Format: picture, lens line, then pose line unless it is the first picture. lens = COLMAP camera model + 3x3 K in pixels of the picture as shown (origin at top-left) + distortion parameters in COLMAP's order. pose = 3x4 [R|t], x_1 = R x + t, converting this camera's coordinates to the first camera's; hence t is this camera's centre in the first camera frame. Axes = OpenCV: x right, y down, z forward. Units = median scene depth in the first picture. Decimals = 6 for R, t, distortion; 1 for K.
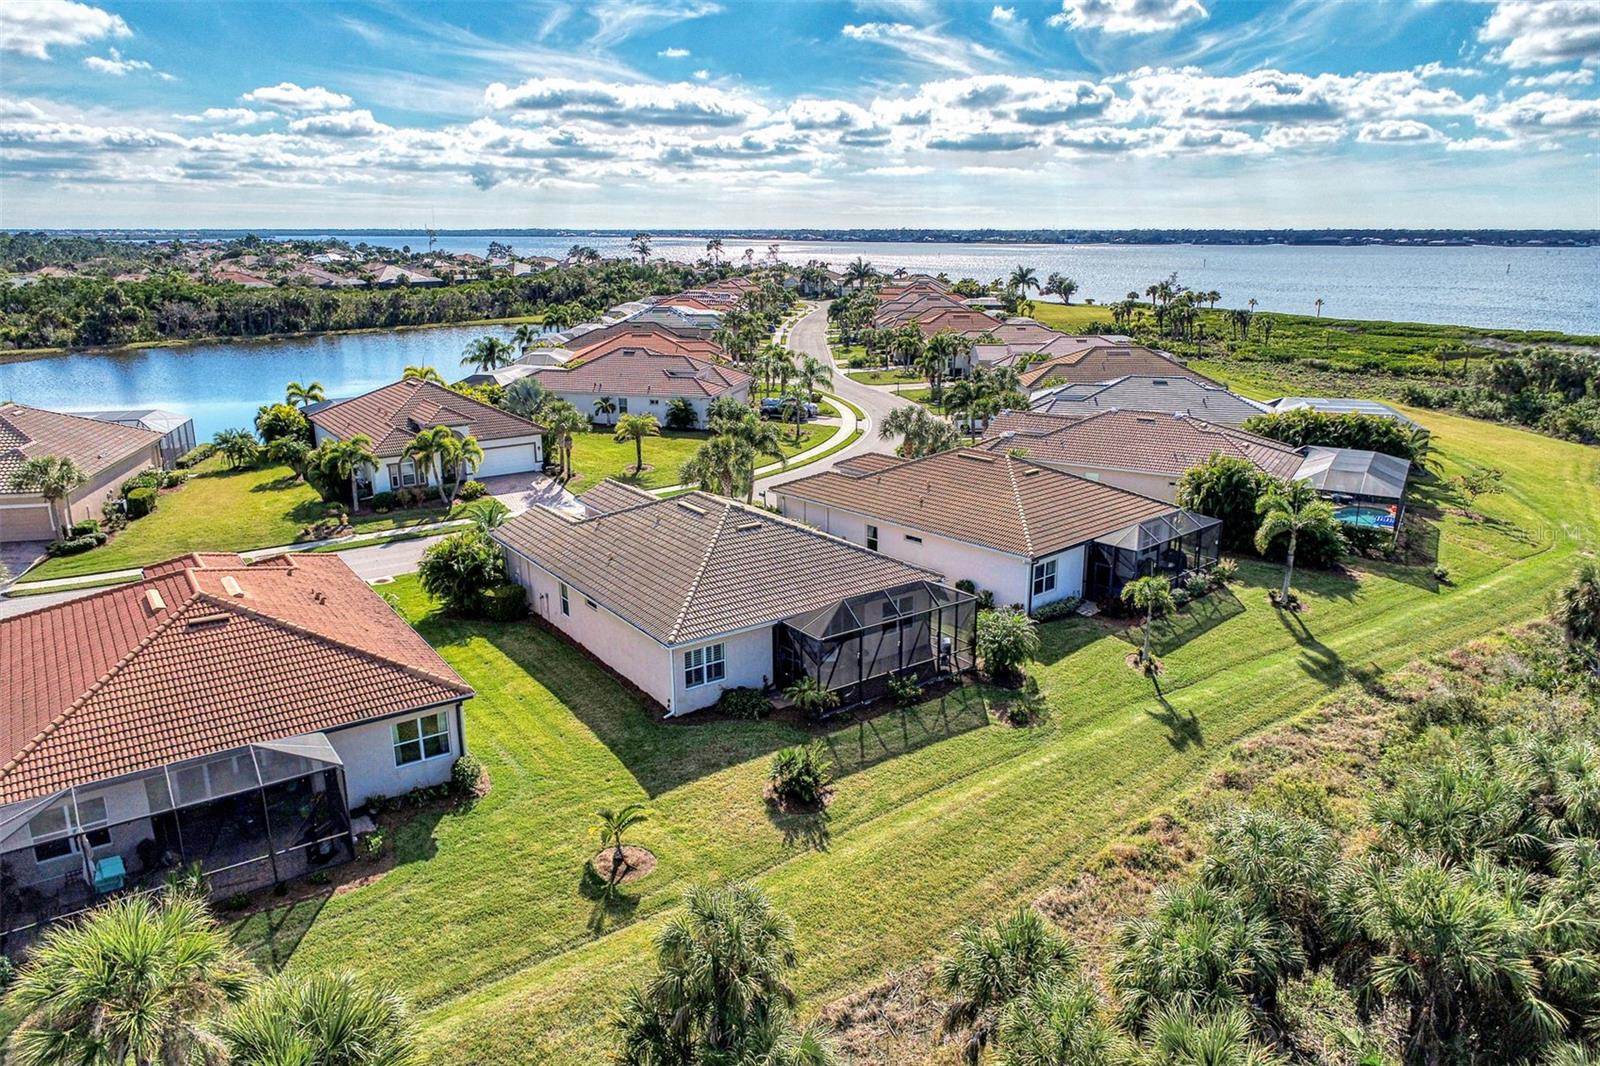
lens RADIAL K [[1074.5, 0, 819.7], [0, 1074.5, 556.7], [0, 0, 1]] dist [-0.005864, -0.000454]
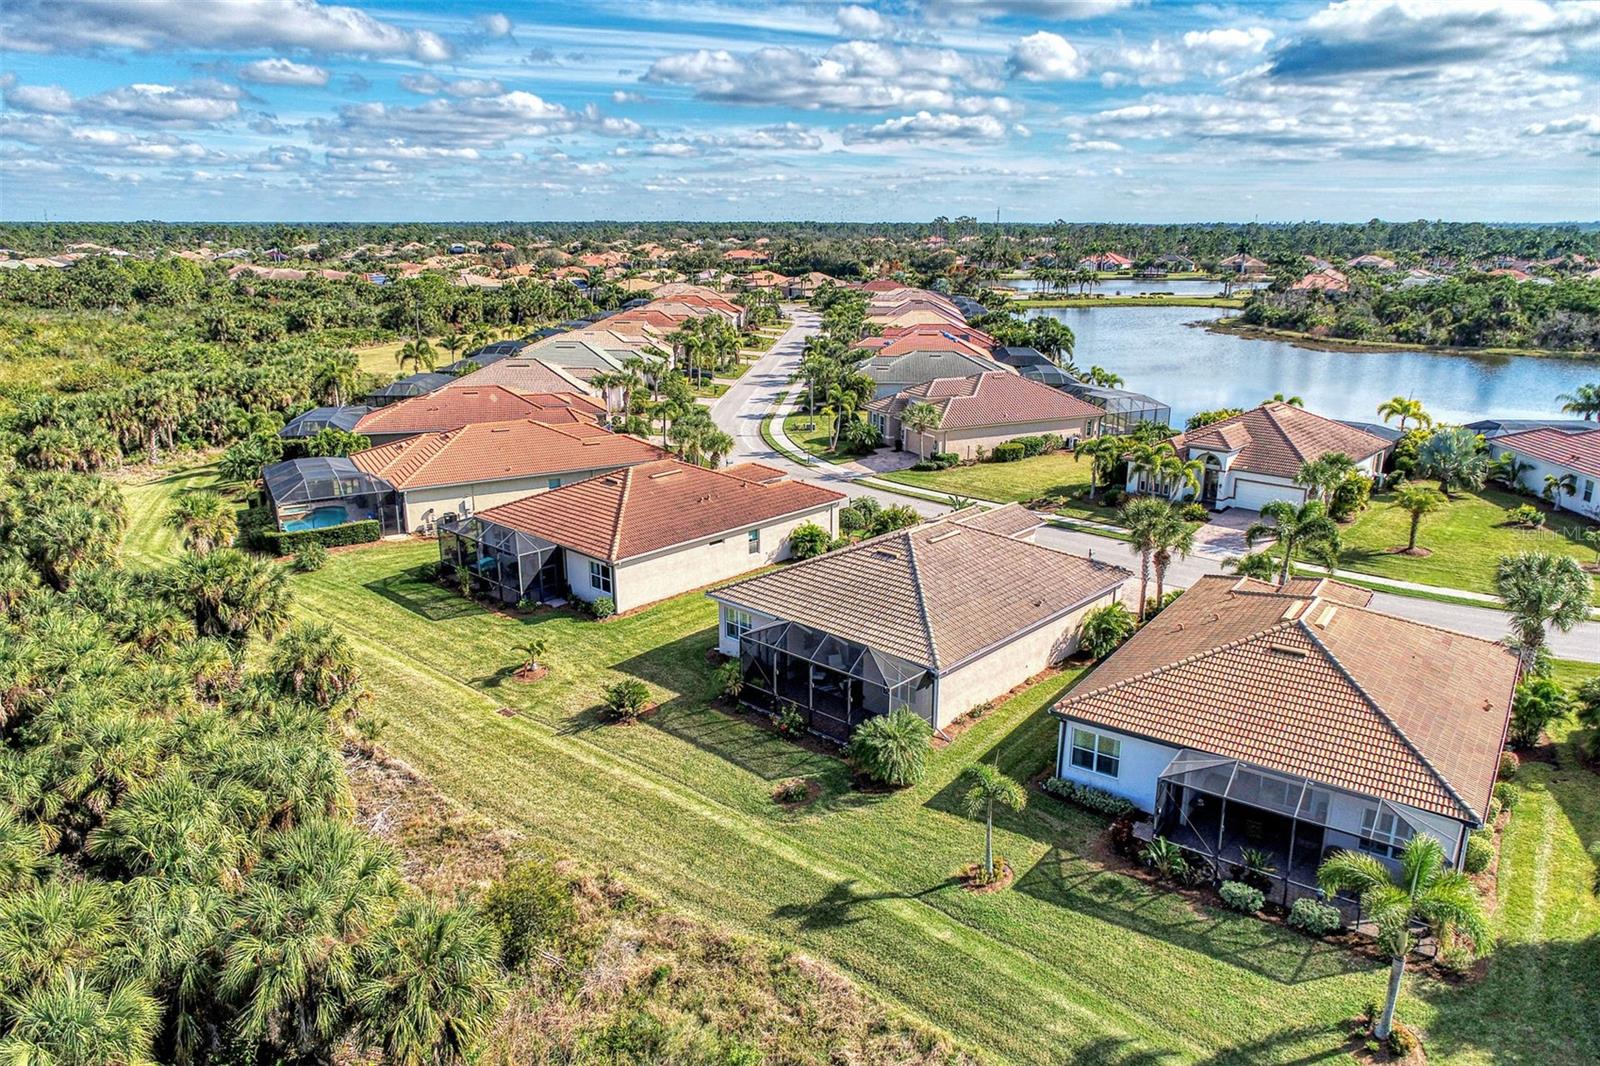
lens RADIAL K [[1074.5, 0, 802.8], [0, 1074.5, 532.3], [0, 0, 1]] dist [-0.005864, -0.000454]
pose [[0.188468, 0.268063, -0.944787, 0.247072], [-0.281102, 0.936501, 0.209637, -0.066289], [0.940989, 0.226072, 0.251854, 0.170227]]
